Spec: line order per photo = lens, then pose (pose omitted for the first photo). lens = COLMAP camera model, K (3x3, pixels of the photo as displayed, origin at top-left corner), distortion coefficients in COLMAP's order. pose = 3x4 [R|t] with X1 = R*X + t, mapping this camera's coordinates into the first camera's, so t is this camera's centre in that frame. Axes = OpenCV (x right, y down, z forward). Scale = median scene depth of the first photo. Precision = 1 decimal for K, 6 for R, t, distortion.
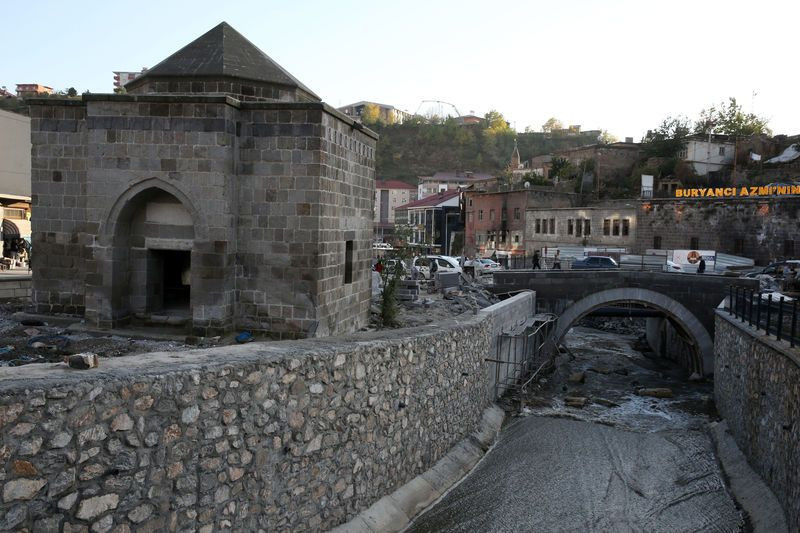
lens RADIAL K [[712.6, 0, 400.0], [0, 712.6, 266.5], [0, 0, 1]] dist [-0.041655, 0.100303]
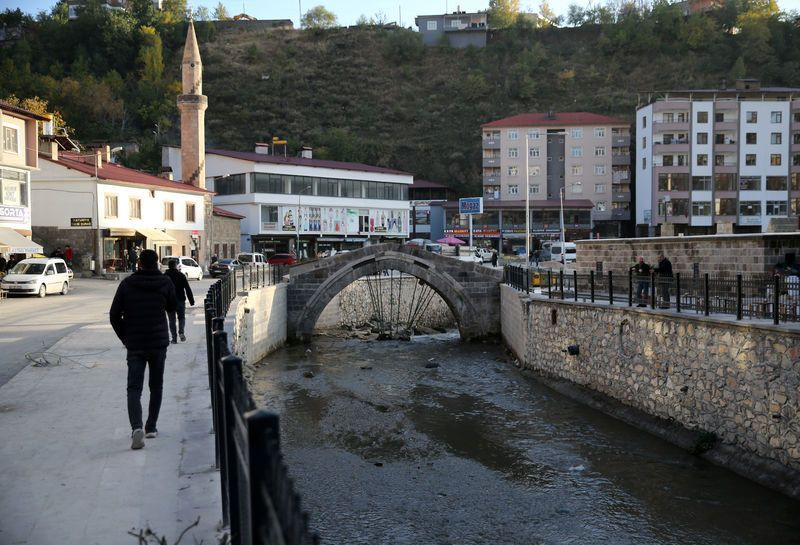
lens RADIAL K [[875.9, 0, 400.0], [0, 875.9, 272.5], [0, 0, 1]] dist [0.003081, 0.008584]
pose [[0.990884, -0.025883, -0.132206, -0.126948], [0.023405, 0.999521, -0.020259, -0.019192], [0.132667, 0.016980, 0.991015, 1.145893]]
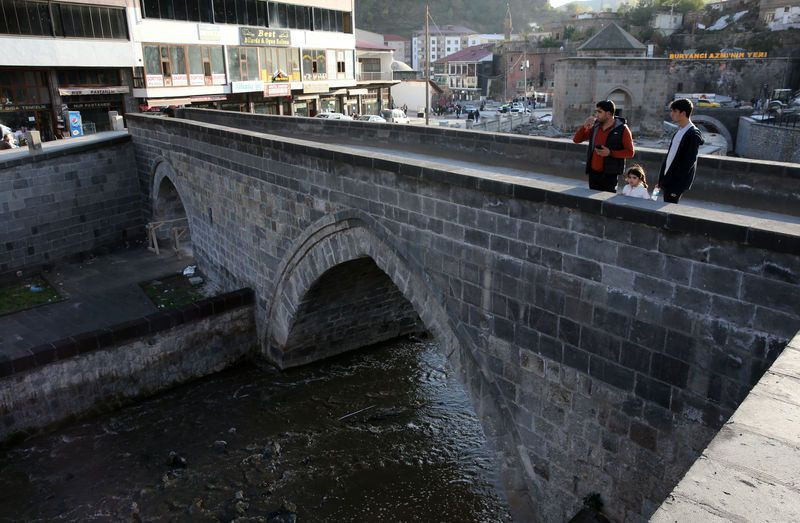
lens RADIAL K [[591.3, 0, 400.0], [0, 591.3, 261.5], [0, 0, 1]] dist [-0.026181, 0.002051]
pose [[0.993231, -0.068671, 0.093685, -0.317312], [0.041582, 0.963285, 0.265241, -0.021085], [-0.108460, -0.259550, 0.959620, -0.312332]]
